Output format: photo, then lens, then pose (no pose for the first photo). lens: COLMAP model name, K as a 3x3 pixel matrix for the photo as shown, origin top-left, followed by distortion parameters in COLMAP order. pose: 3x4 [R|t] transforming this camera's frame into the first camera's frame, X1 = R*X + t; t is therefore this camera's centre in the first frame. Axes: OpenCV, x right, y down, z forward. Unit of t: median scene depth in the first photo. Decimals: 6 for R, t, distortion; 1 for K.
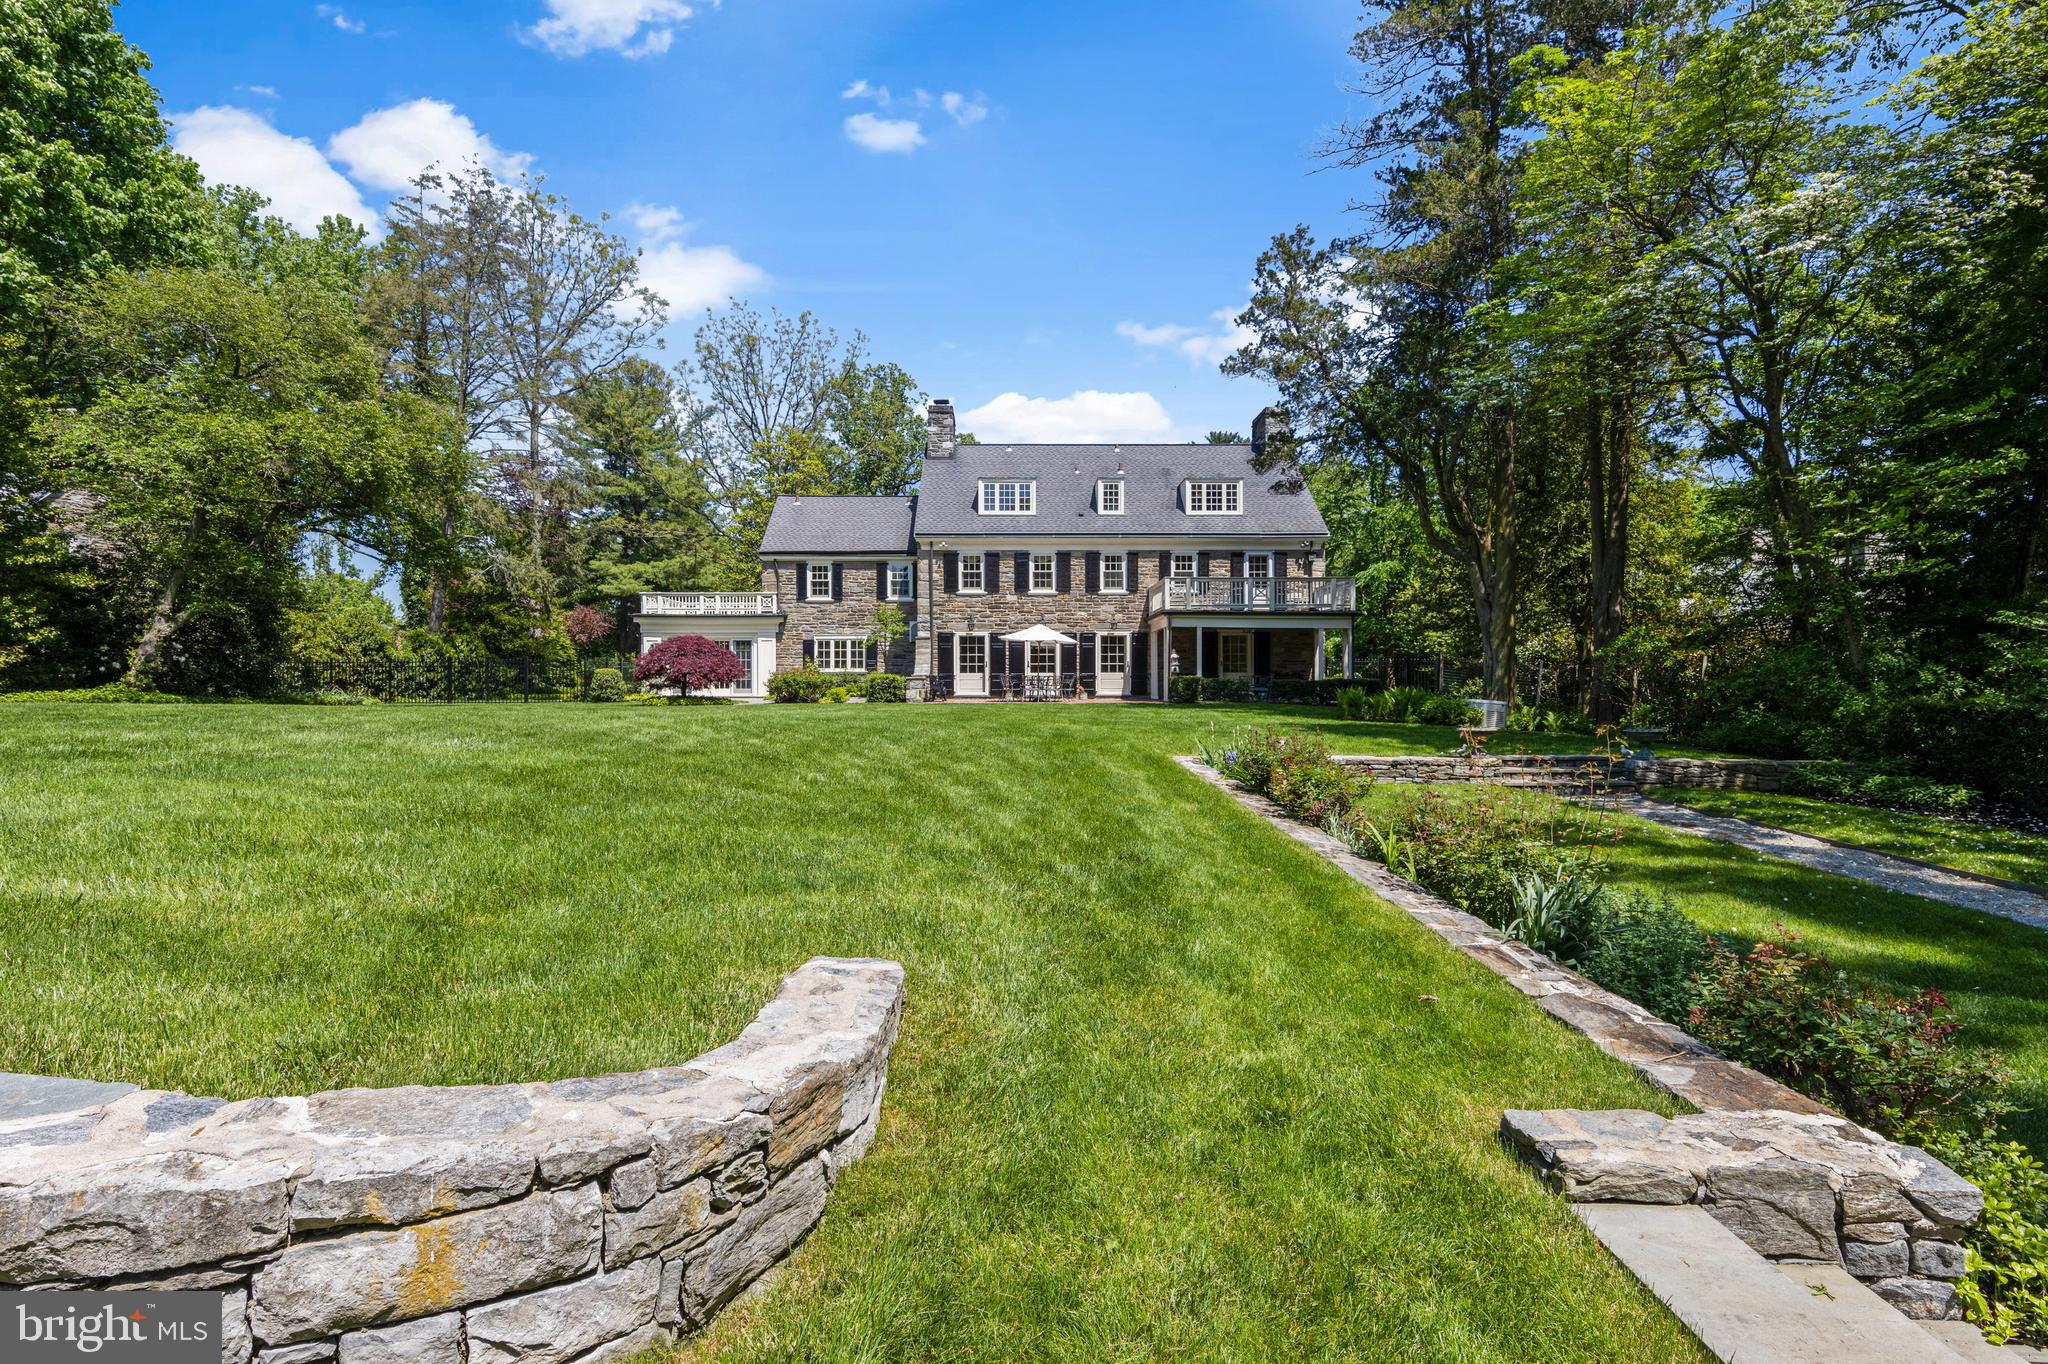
lens RADIAL K [[1064.5, 0, 1017.2], [0, 1064.5, 676.7], [0, 0, 1]] dist [0.018384, -0.008106]
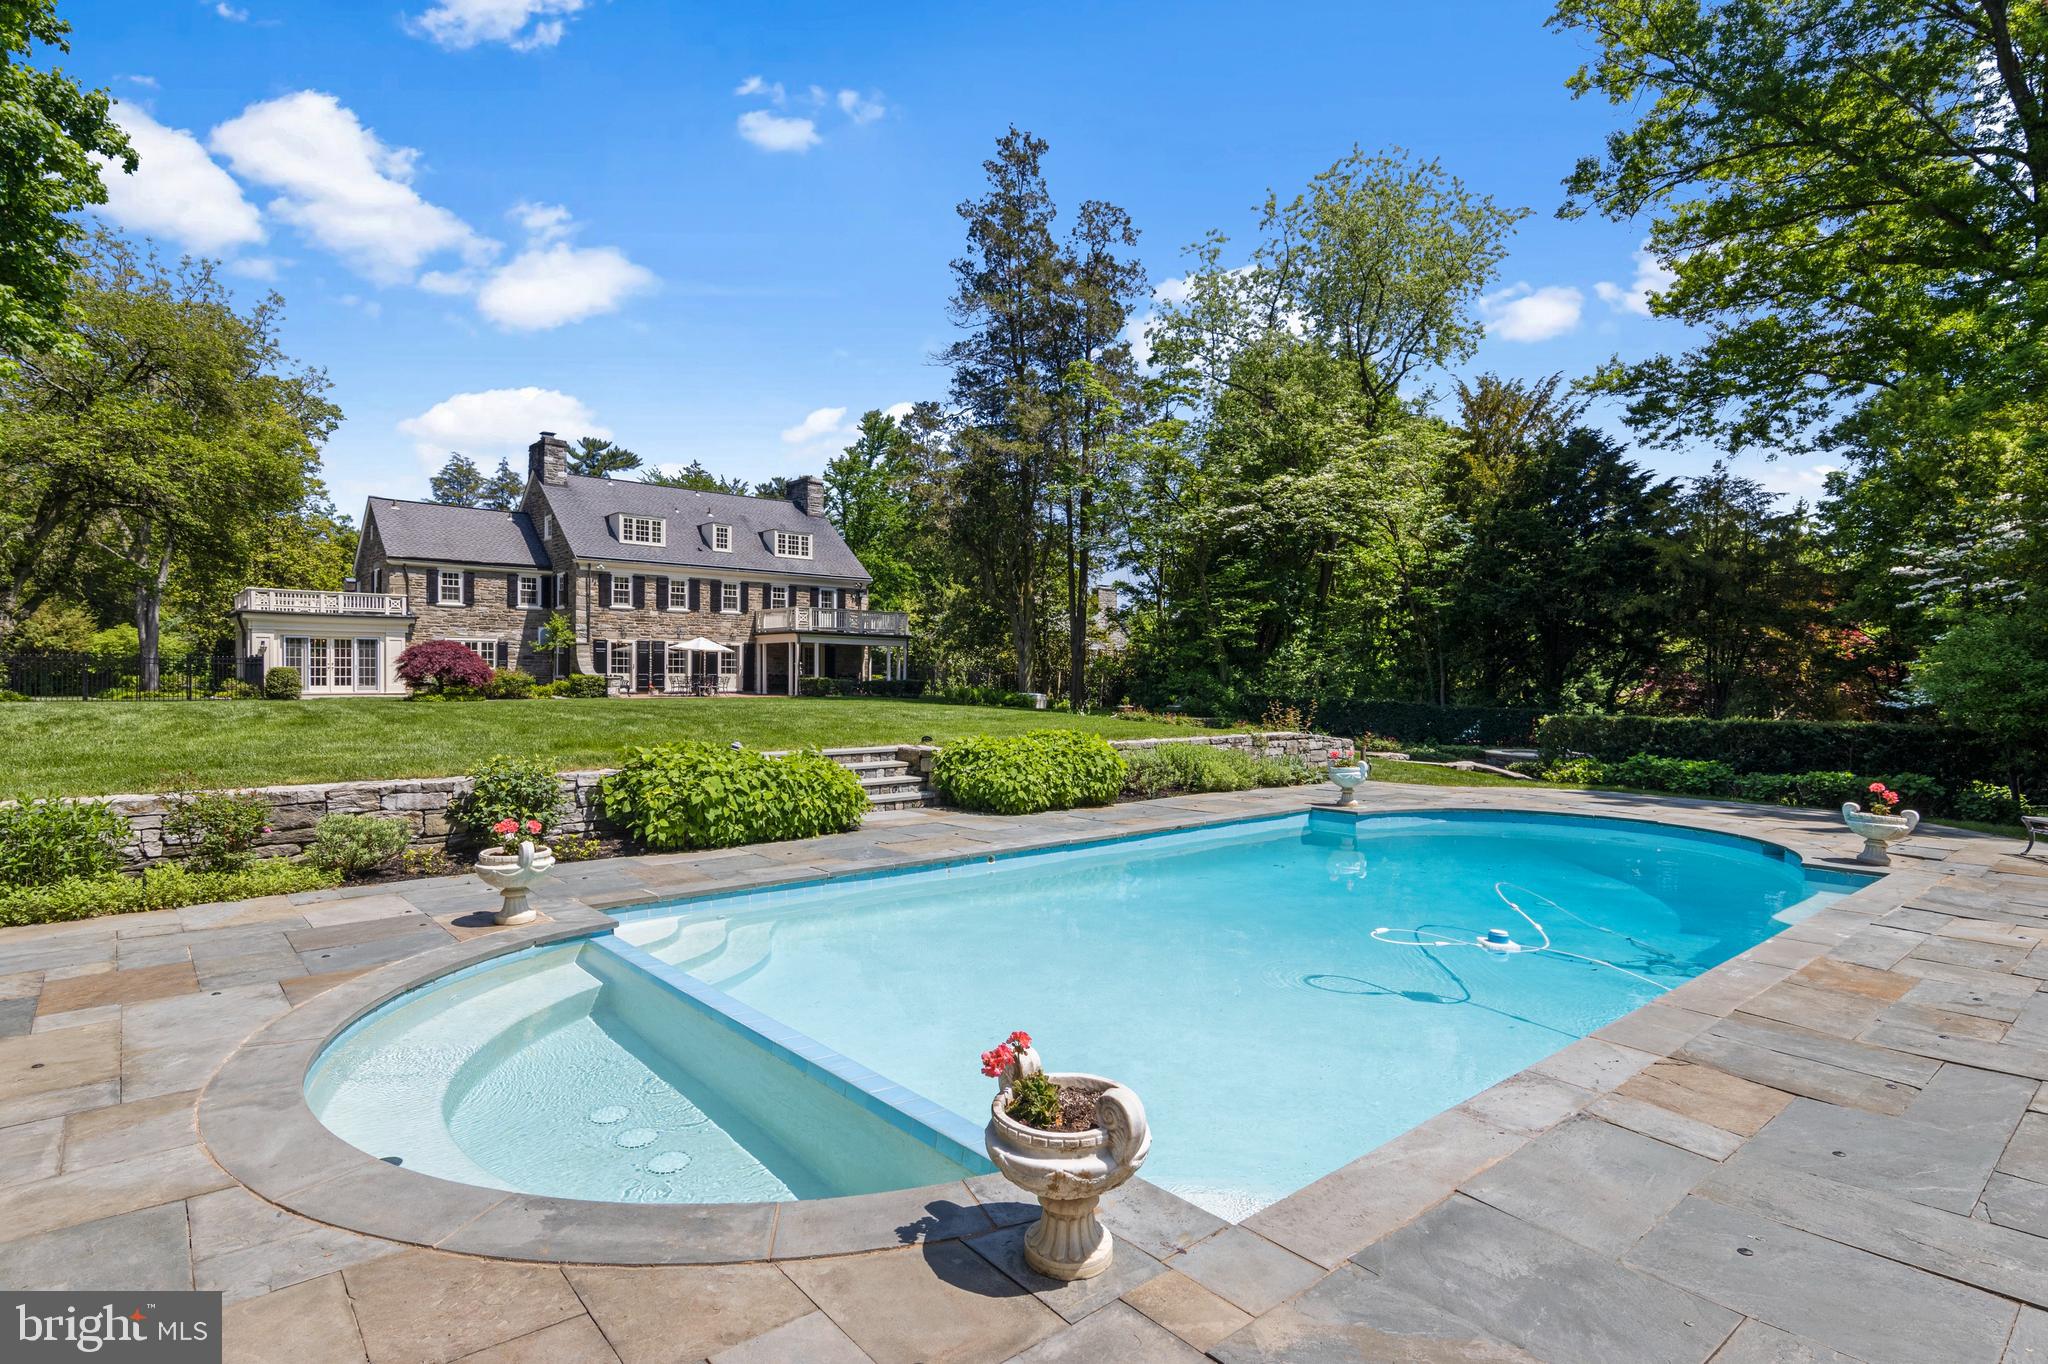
lens RADIAL K [[1064.5, 0, 1036.6], [0, 1064.5, 684.7], [0, 0, 1]] dist [0.018384, -0.008106]
pose [[0.756161, 0.001124, 0.654385, -0.484545], [-0.010003, 0.999902, 0.009842, -0.006817], [-0.654309, -0.013988, 0.756098, -0.242848]]
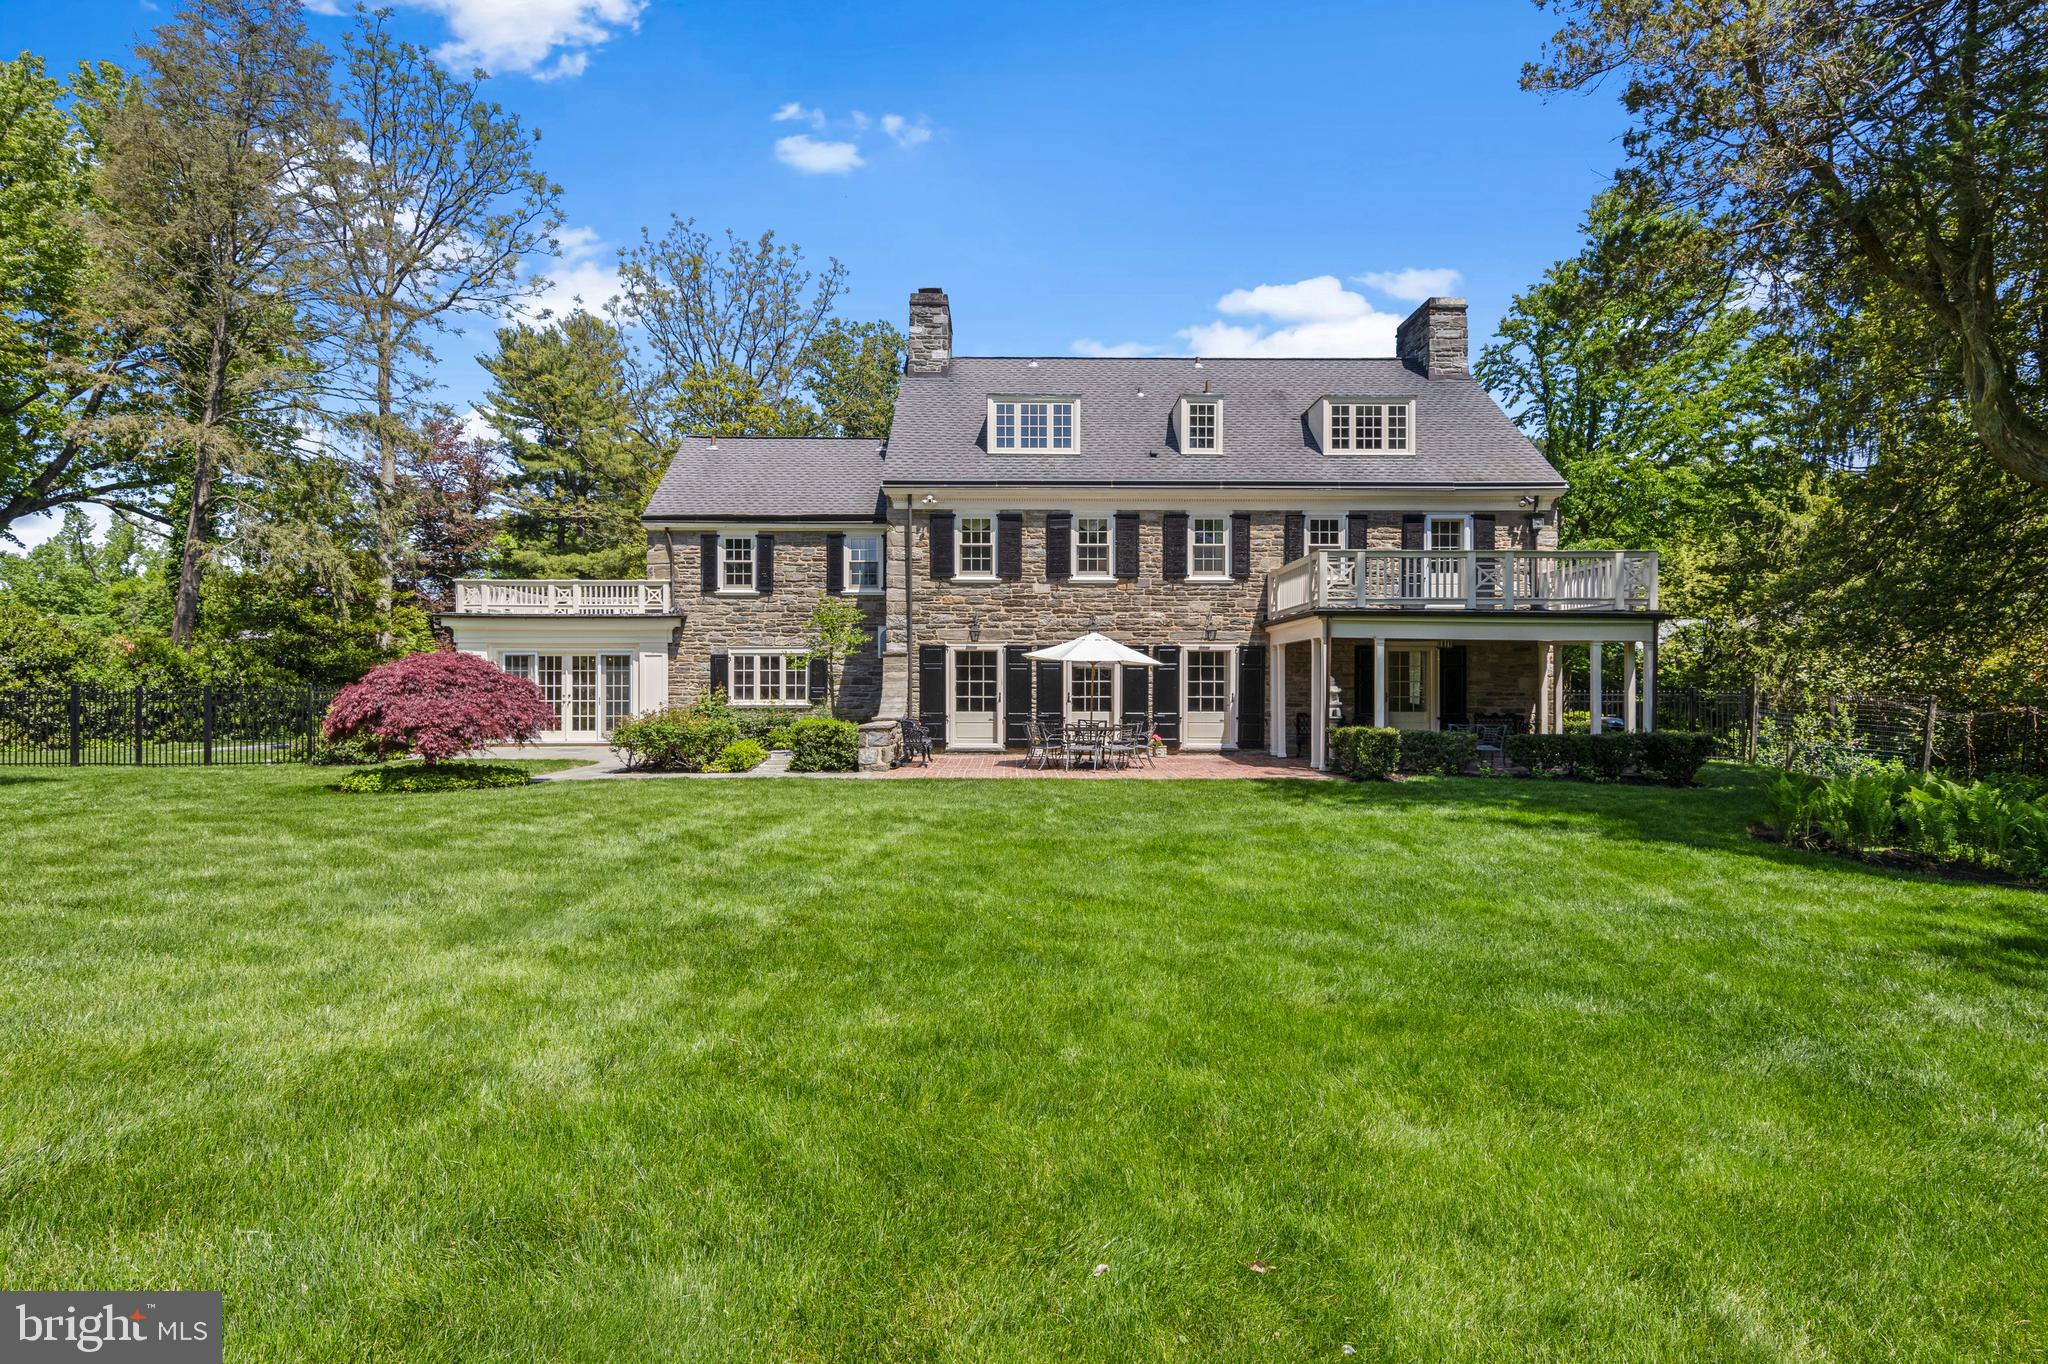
lens RADIAL K [[1064.5, 0, 1020.2], [0, 1064.5, 675.8], [0, 0, 1]] dist [0.018384, -0.008106]
pose [[0.999993, 0.003348, -0.001481, -0.016403], [-0.003355, 0.999983, -0.004798, -0.021112], [0.001465, 0.004803, 0.999987, 0.391350]]
